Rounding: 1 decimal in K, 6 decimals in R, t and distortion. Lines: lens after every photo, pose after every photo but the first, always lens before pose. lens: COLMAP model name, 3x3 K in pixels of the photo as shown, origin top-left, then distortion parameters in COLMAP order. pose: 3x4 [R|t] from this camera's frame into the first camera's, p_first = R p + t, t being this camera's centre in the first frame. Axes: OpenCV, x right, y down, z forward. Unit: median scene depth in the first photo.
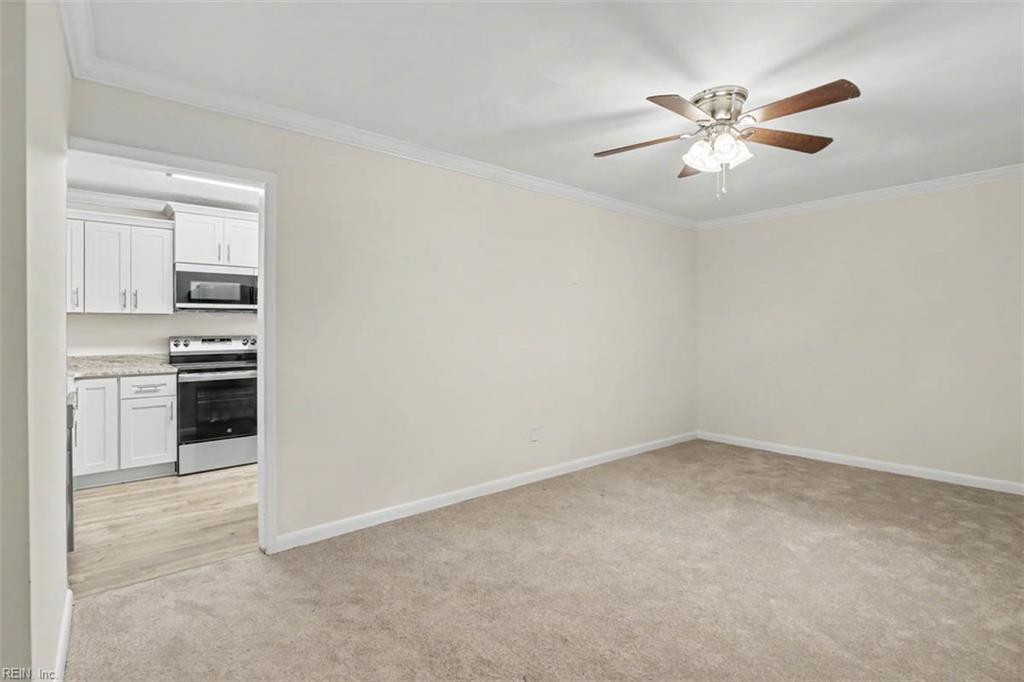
lens RADIAL K [[475.2, 0, 507.3], [0, 475.2, 330.4], [0, 0, 1]] dist [0.002208, 0.000101]
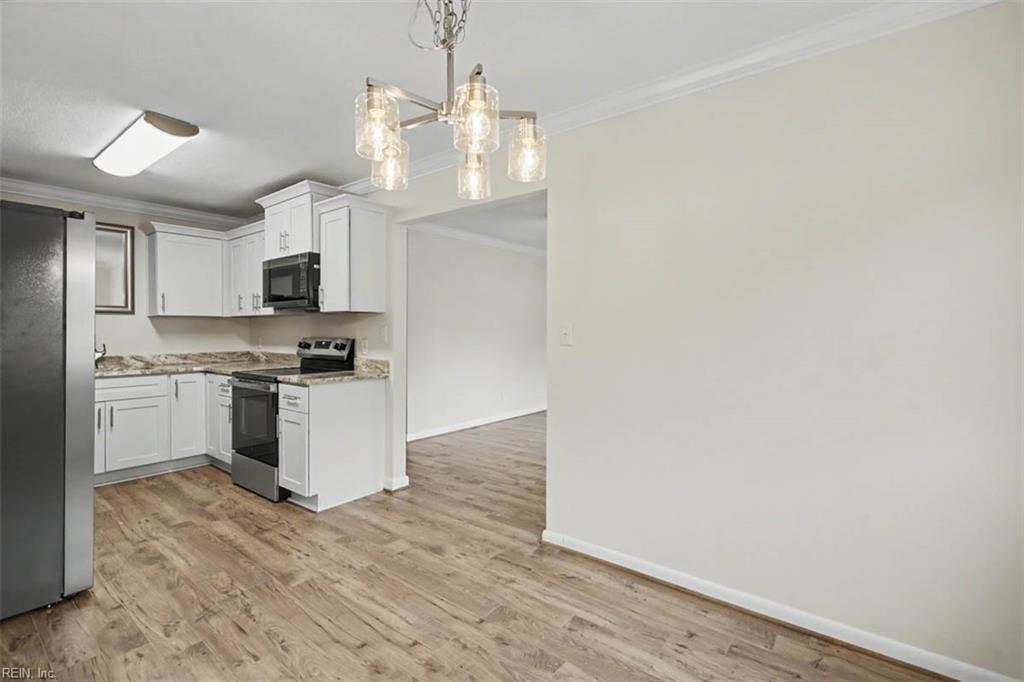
lens RADIAL K [[475.2, 0, 519.9], [0, 475.2, 338.0], [0, 0, 1]] dist [0.002208, 0.000101]
pose [[0.211300, 0.025517, -0.977088, 0.364794], [-0.005031, 0.999674, 0.025018, -0.014298], [0.977408, -0.000371, 0.211360, 1.340824]]
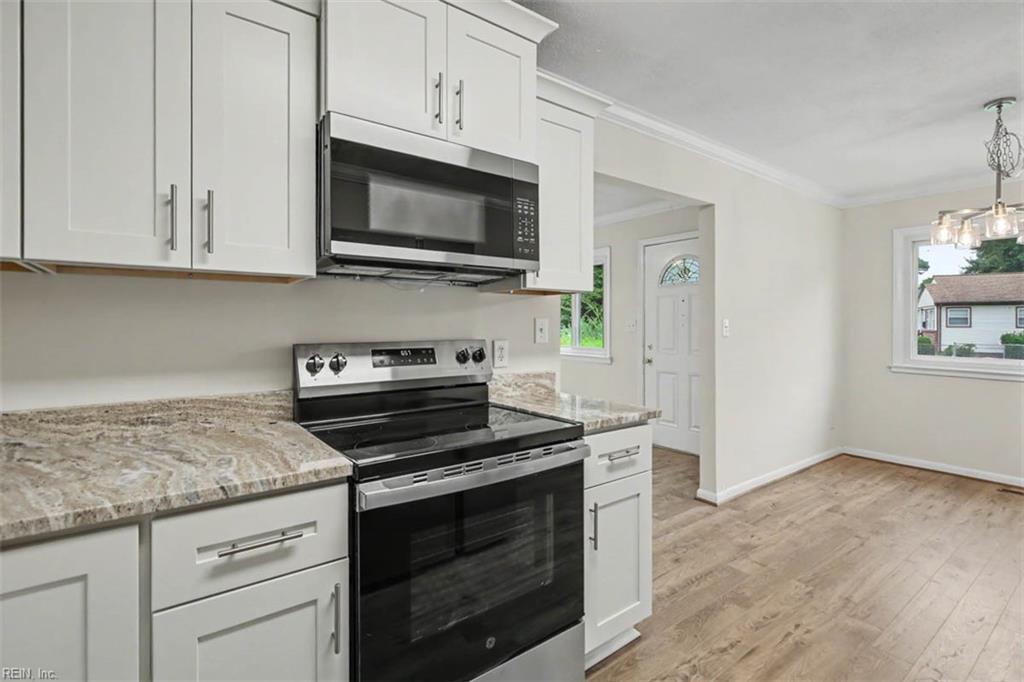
lens RADIAL K [[475.2, 0, 531.1], [0, 475.2, 331.4], [0, 0, 1]] dist [0.002208, 0.000101]
pose [[0.999224, 0.006116, -0.038906, -0.567140], [-0.005836, 0.999956, 0.007302, -0.000533], [0.038949, -0.007069, 0.999216, 0.710732]]
